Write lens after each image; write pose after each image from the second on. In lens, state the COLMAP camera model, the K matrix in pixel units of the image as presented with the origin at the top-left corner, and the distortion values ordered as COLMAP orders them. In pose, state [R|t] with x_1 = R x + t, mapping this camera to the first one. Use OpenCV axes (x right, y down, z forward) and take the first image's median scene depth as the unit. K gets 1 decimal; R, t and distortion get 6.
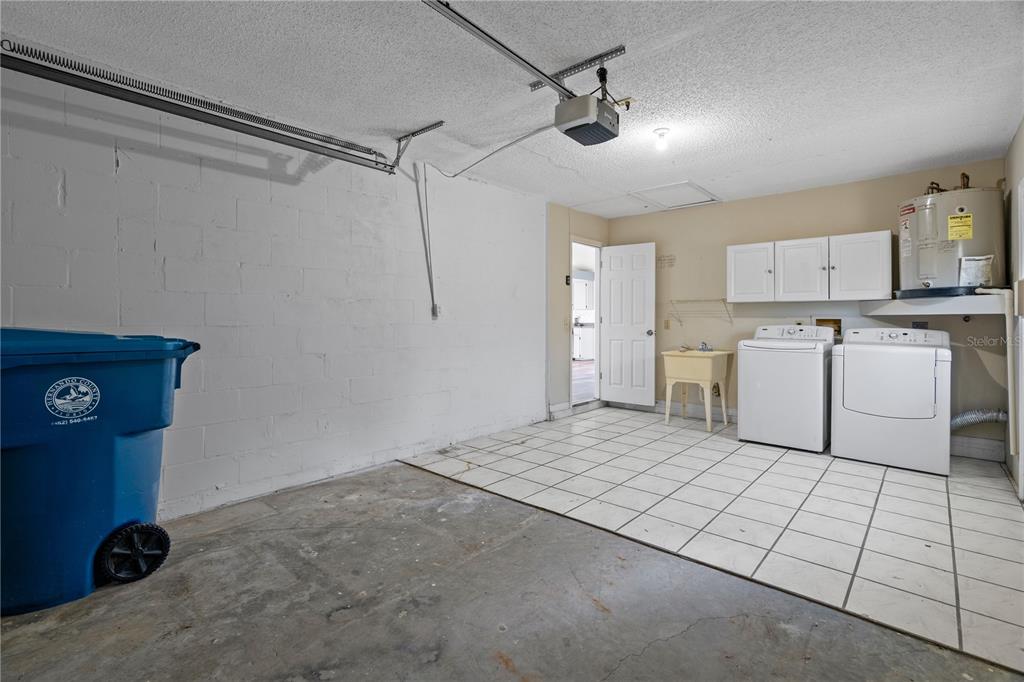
lens RADIAL K [[478.4, 0, 512.3], [0, 478.4, 338.4], [0, 0, 1]] dist [0.001872, 0.001232]
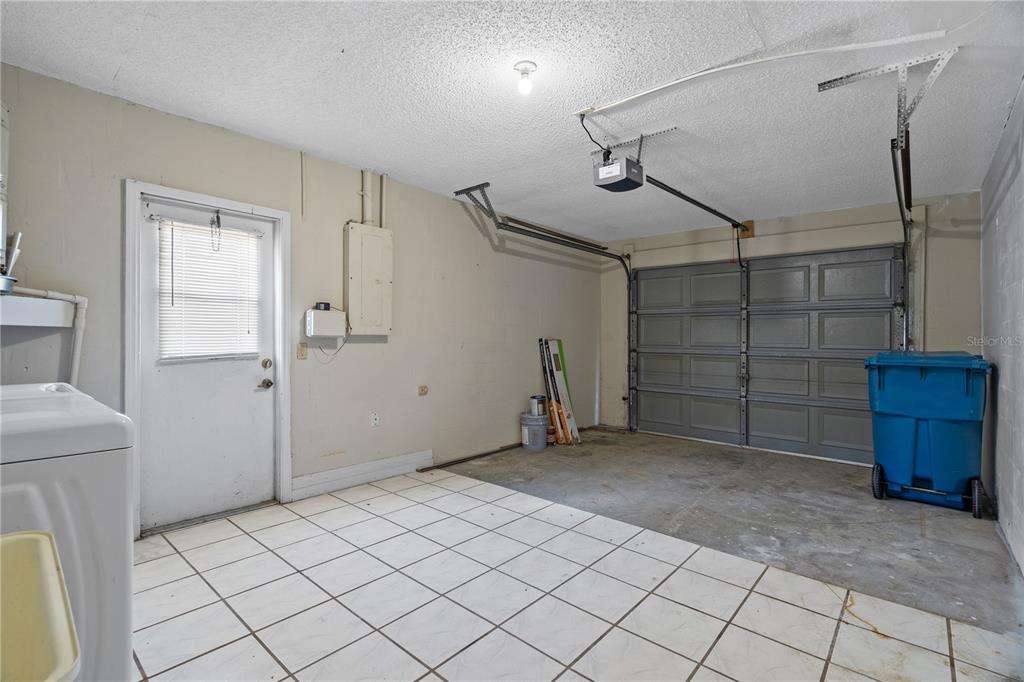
lens RADIAL K [[478.4, 0, 511.0], [0, 478.4, 340.1], [0, 0, 1]] dist [0.001872, 0.001232]
pose [[-0.999889, -0.013852, -0.005521, 0.438915], [-0.014068, 0.999054, 0.041147, -0.091027], [0.004946, 0.041221, -0.999138, 2.153215]]
